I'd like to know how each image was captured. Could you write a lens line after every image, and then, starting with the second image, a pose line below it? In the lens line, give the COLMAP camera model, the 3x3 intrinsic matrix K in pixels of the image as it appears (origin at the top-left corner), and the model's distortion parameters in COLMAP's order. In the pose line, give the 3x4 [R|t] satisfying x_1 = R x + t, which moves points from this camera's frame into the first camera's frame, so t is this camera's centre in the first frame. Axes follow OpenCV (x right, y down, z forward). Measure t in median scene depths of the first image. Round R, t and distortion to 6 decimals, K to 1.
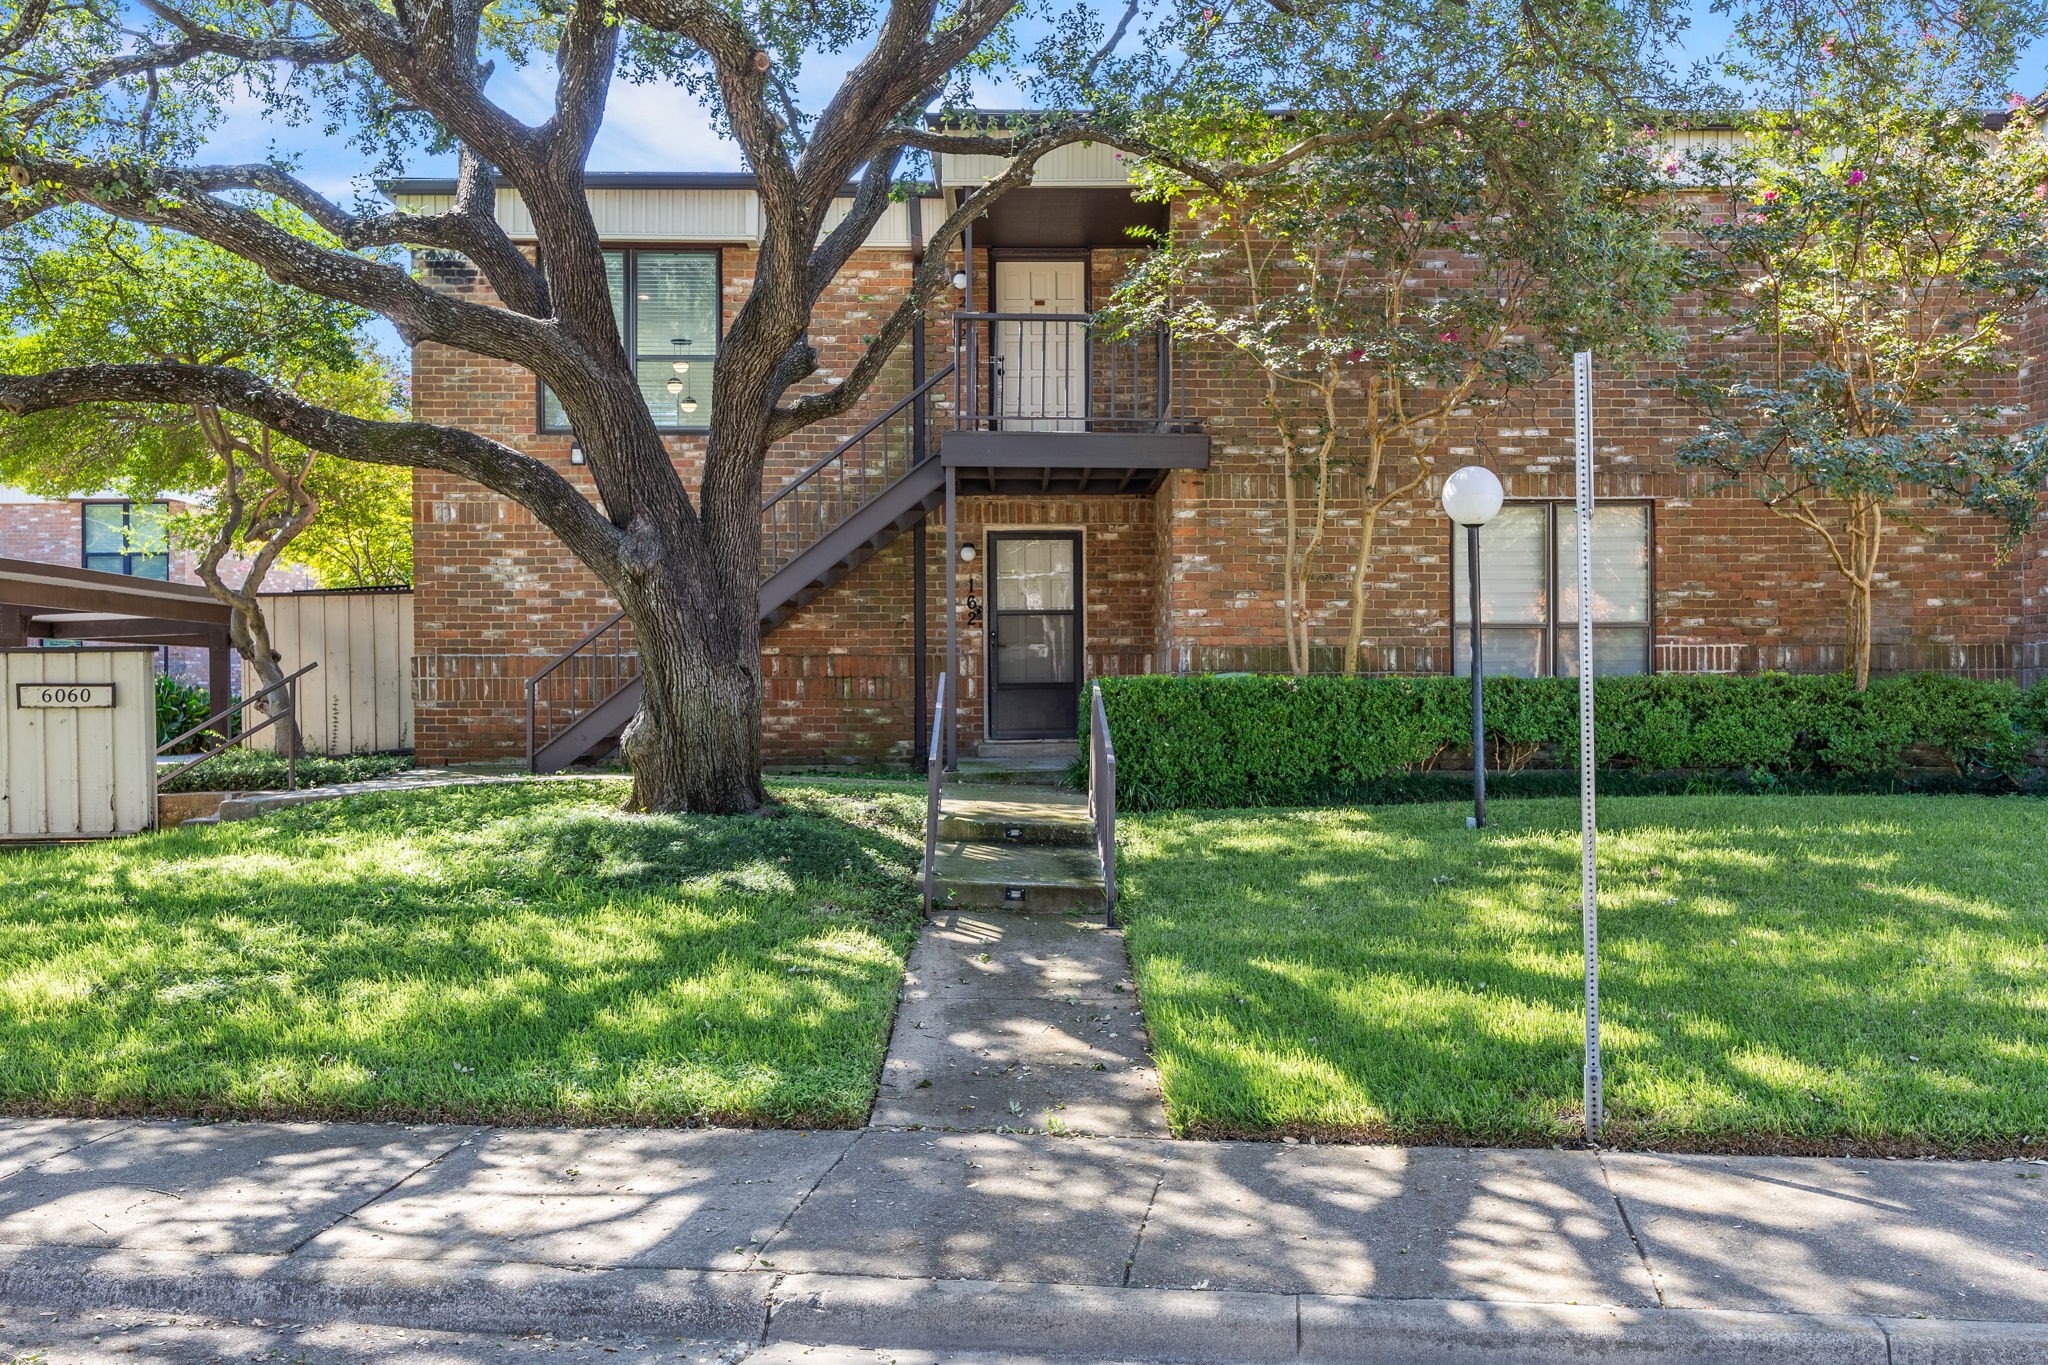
lens RADIAL K [[1707.9, 0, 1023.5], [0, 1707.9, 677.7], [0, 0, 1]] dist [0.002409, -0.000425]
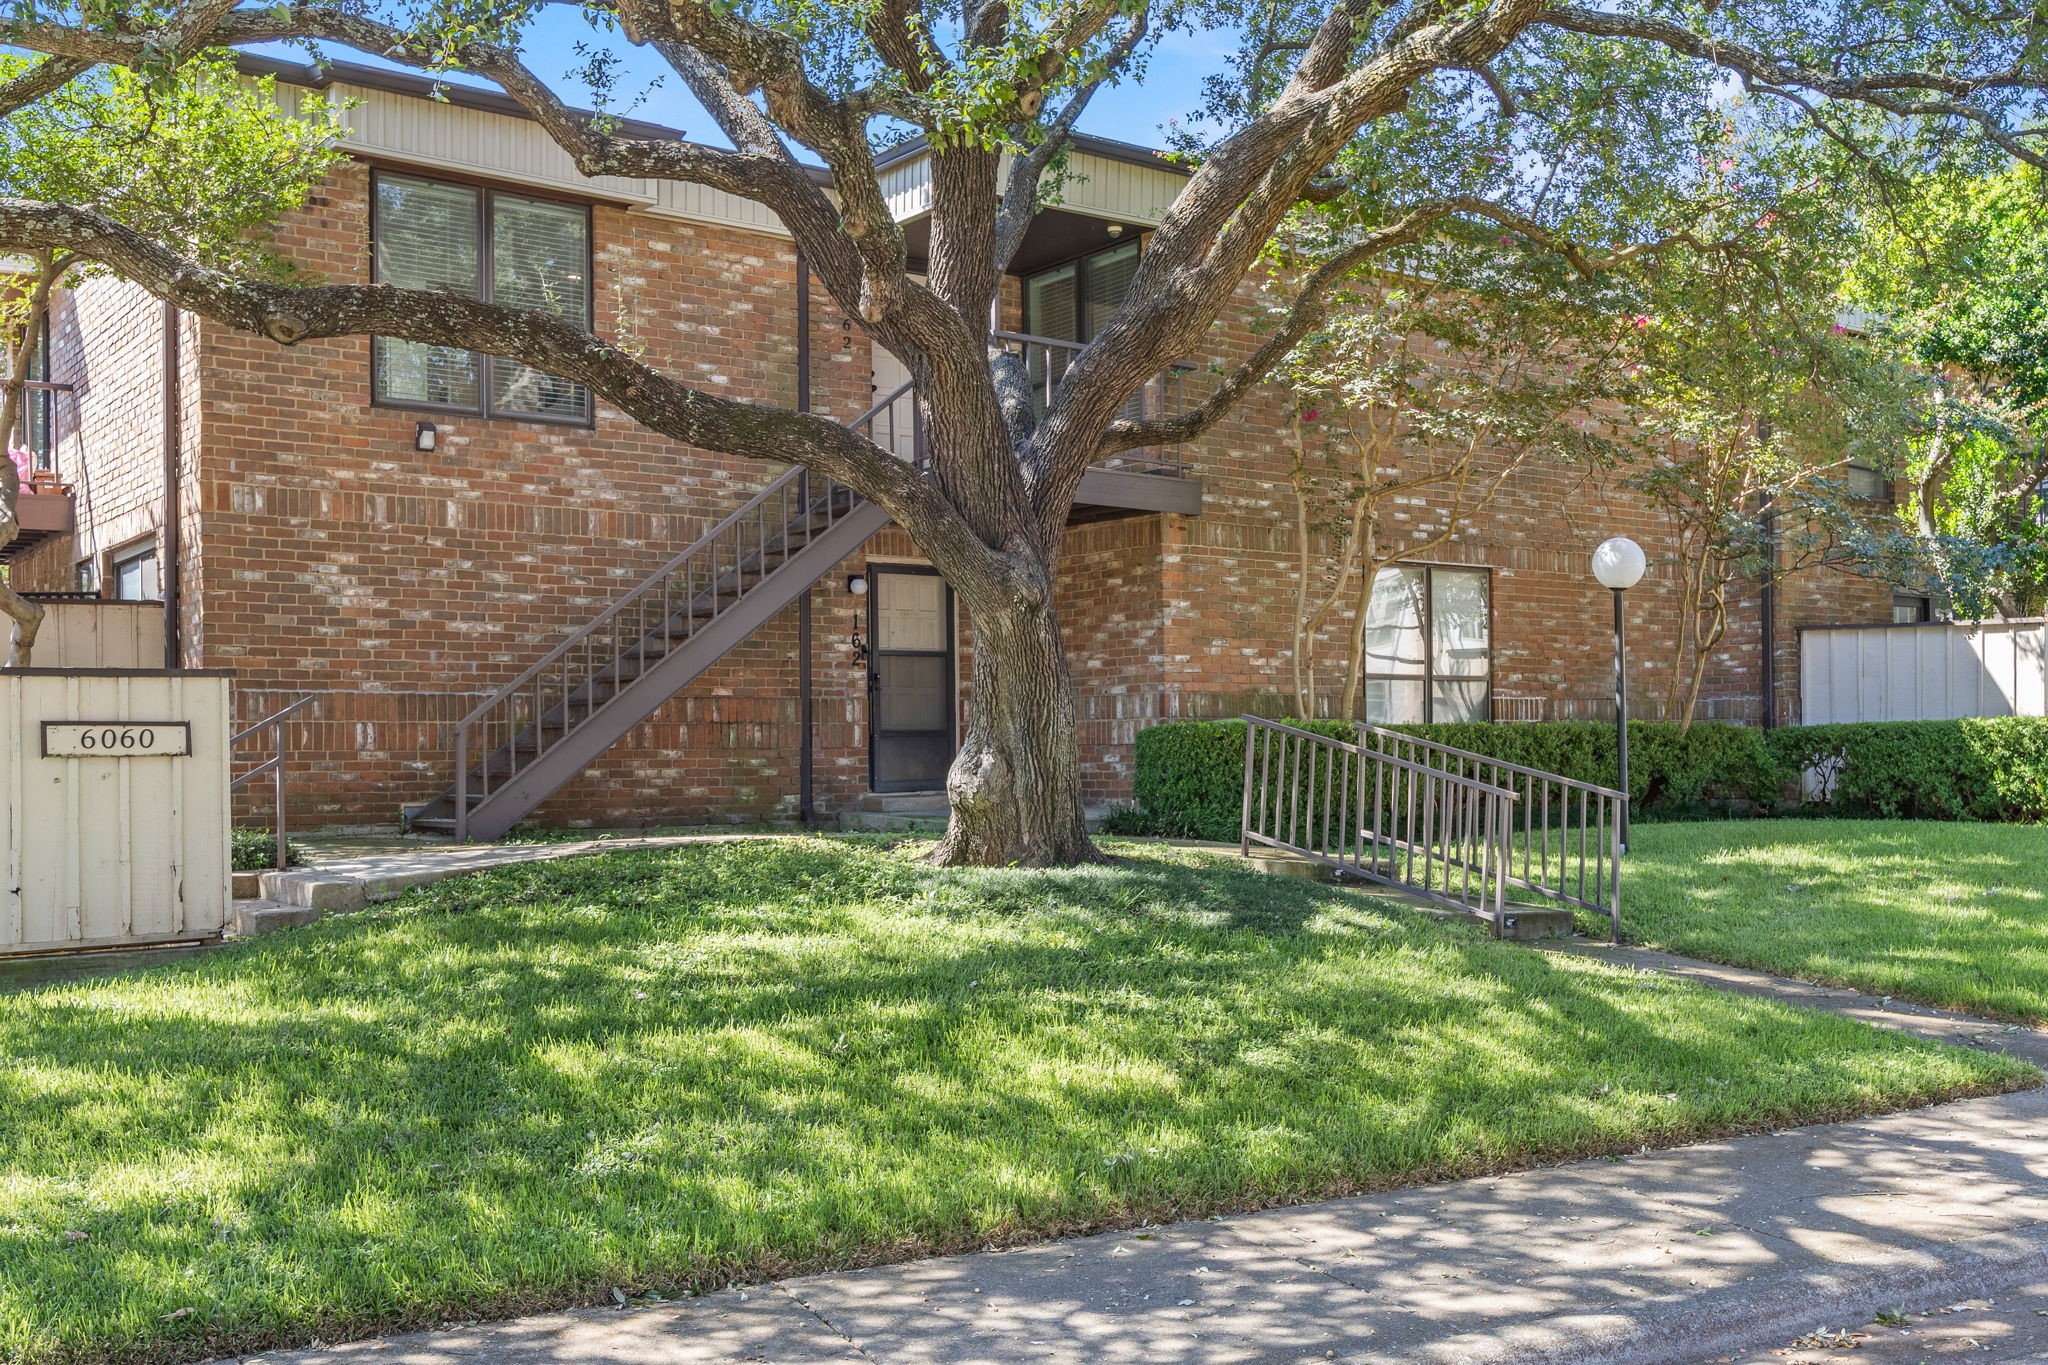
lens RADIAL K [[1948.0, 0, 1024.2], [0, 1948.0, 700.8], [0, 0, 1]] dist [0.006047, 0.000000]
pose [[0.818240, 0.011980, 0.574752, -0.549409], [-0.000496, 0.999797, -0.020134, 0.008331], [-0.574877, 0.016189, 0.818080, 0.109746]]
